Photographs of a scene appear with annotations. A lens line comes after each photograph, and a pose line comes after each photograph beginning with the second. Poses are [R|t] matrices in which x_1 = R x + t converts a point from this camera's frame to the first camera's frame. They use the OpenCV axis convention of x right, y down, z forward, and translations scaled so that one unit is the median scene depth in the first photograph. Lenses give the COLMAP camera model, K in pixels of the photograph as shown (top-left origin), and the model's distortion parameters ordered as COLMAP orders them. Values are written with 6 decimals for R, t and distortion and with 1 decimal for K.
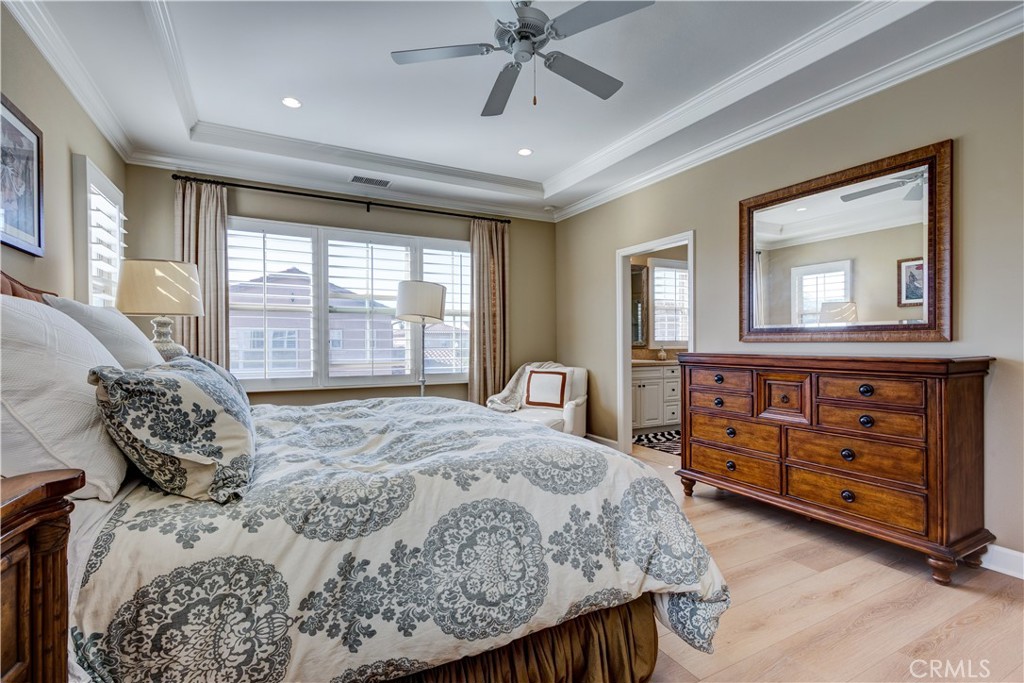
lens RADIAL K [[466.6, 0, 512.5], [0, 466.6, 341.5], [0, 0, 1]] dist [0.005634, -0.001457]
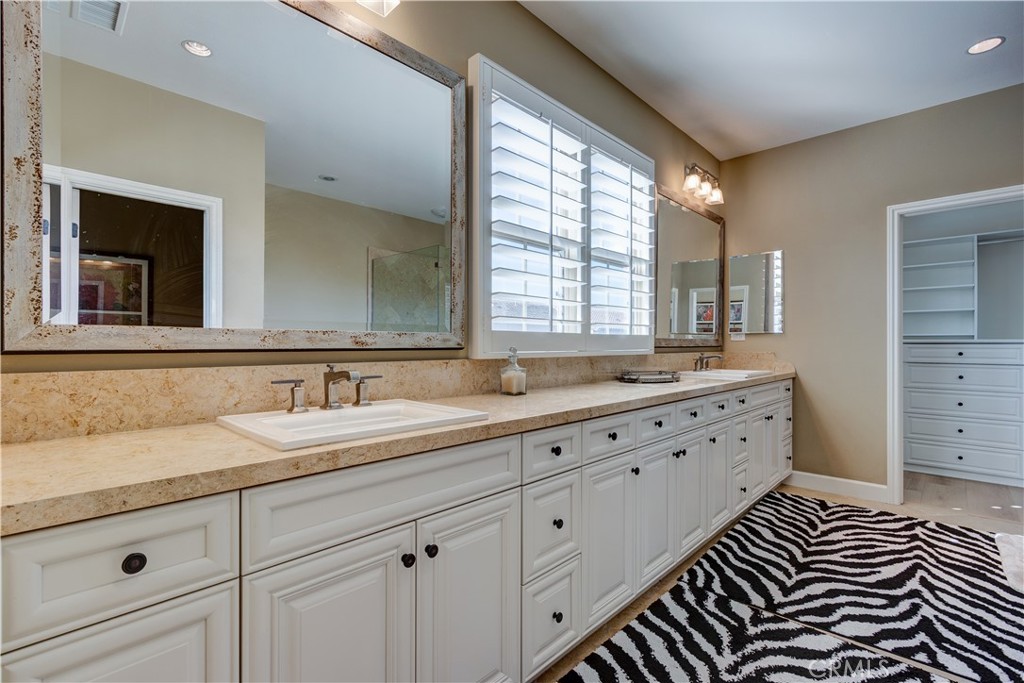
lens RADIAL K [[466.6, 0, 509.5], [0, 466.6, 343.5], [0, 0, 1]] dist [0.005634, -0.001457]
pose [[0.949473, 0.003073, 0.313834, 0.219761], [-0.002624, 0.999995, -0.001852, 0.006722], [-0.313838, 0.000934, 0.949476, 0.704377]]
